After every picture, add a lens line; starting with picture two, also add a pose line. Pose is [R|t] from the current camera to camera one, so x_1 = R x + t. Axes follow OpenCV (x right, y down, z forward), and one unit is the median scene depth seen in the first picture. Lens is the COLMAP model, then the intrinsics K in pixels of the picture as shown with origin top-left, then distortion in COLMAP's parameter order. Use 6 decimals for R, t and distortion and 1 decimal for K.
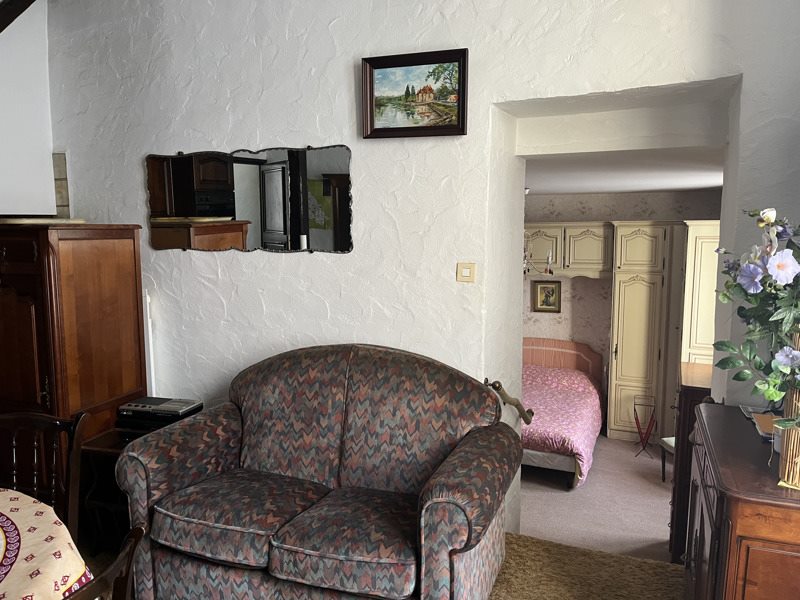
lens RADIAL K [[586.3, 0, 400.0], [0, 586.3, 300.0], [0, 0, 1]] dist [0.030906, -0.076318]
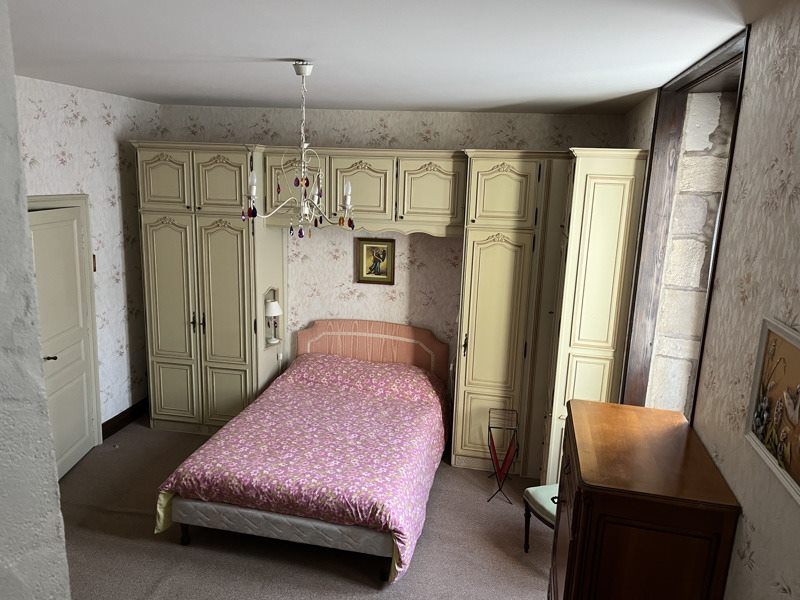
lens RADIAL K [[586.3, 0, 400.0], [0, 586.3, 300.0], [0, 0, 1]] dist [0.030906, -0.076318]
pose [[0.976374, 0.000510, 0.216086, 0.112744], [-0.017217, 0.997002, 0.075441, -0.011309], [-0.215399, -0.077379, 0.973456, 0.276660]]
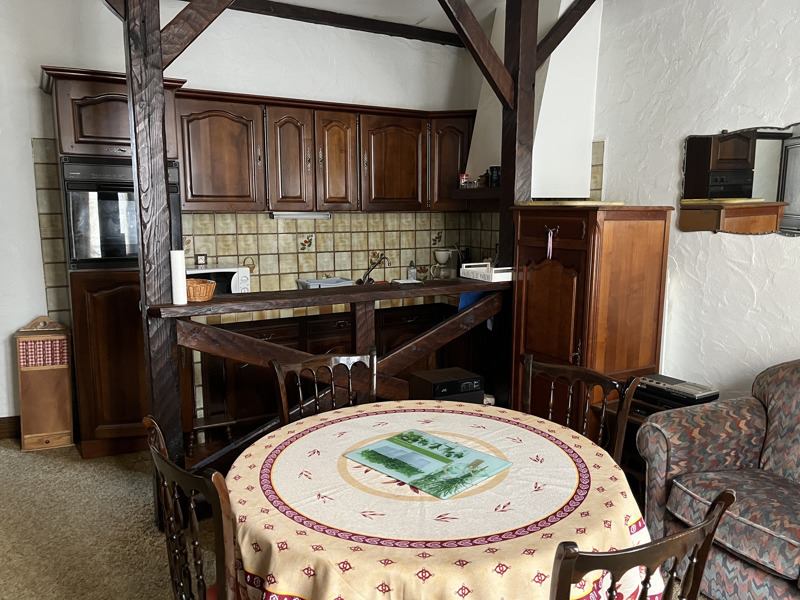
lens RADIAL K [[586.3, 0, 400.0], [0, 586.3, 300.0], [0, 0, 1]] dist [0.030906, -0.076318]
pose [[0.713160, 0.106591, -0.692850, -0.076007], [-0.086934, 0.994190, 0.063467, 0.012744], [0.695590, 0.014970, 0.718283, -0.074280]]
